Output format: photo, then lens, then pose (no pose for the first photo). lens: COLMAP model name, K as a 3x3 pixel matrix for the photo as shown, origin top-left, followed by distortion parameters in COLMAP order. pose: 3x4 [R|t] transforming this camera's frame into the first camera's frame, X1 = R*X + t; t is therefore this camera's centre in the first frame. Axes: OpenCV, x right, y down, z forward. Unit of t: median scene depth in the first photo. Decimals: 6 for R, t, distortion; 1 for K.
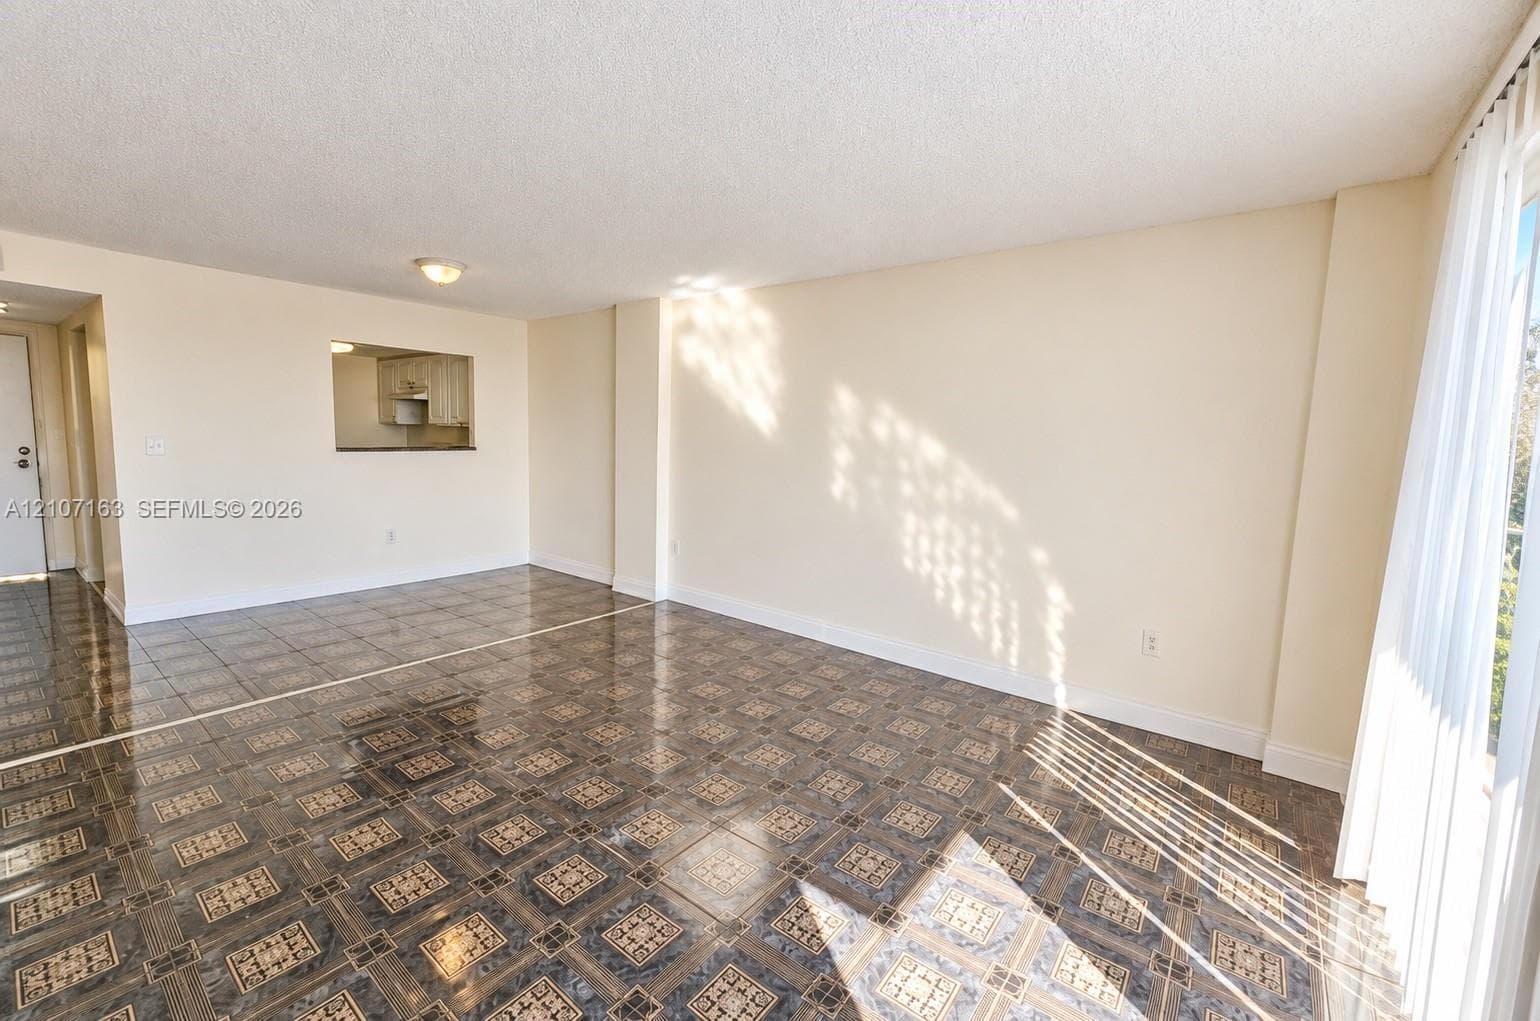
lens RADIAL K [[634.8, 0, 782.4], [0, 634.8, 512.2], [0, 0, 1]] dist [0.001736, 0.000361]
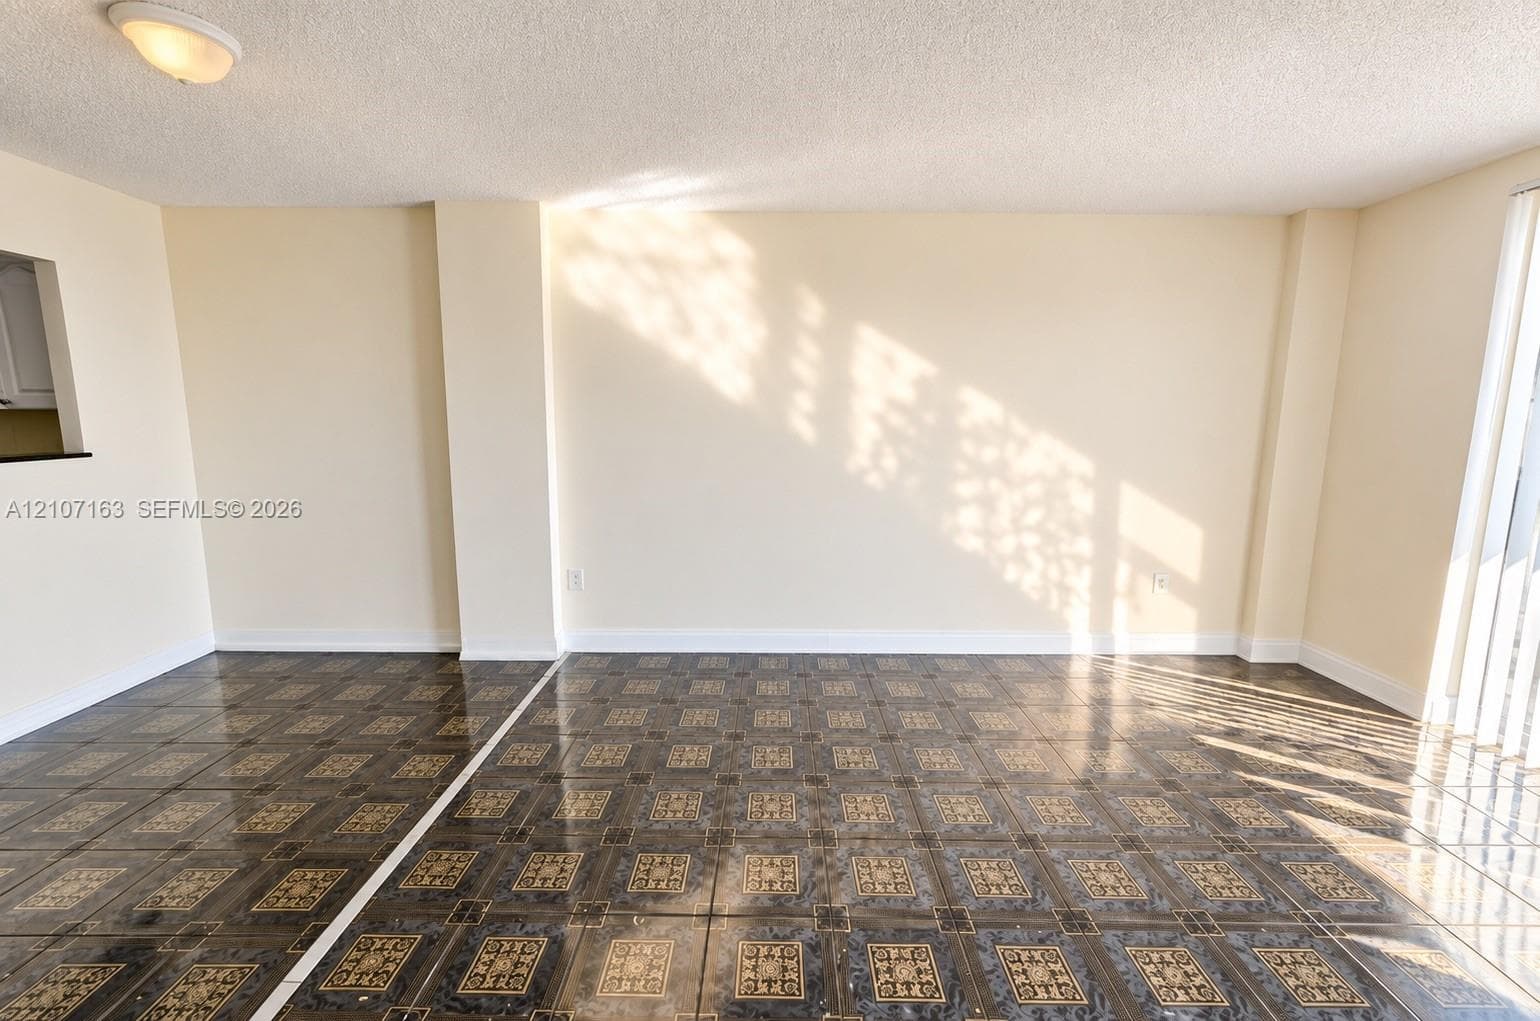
lens RADIAL K [[650.3, 0, 770.0], [0, 650.3, 510.5], [0, 0, 1]] dist [0.021652, 0.000119]
pose [[0.797116, -0.130140, 0.589636, -0.431546], [0.104754, 0.991496, 0.077220, -0.048221], [-0.594671, 0.000213, 0.803969, 0.320193]]
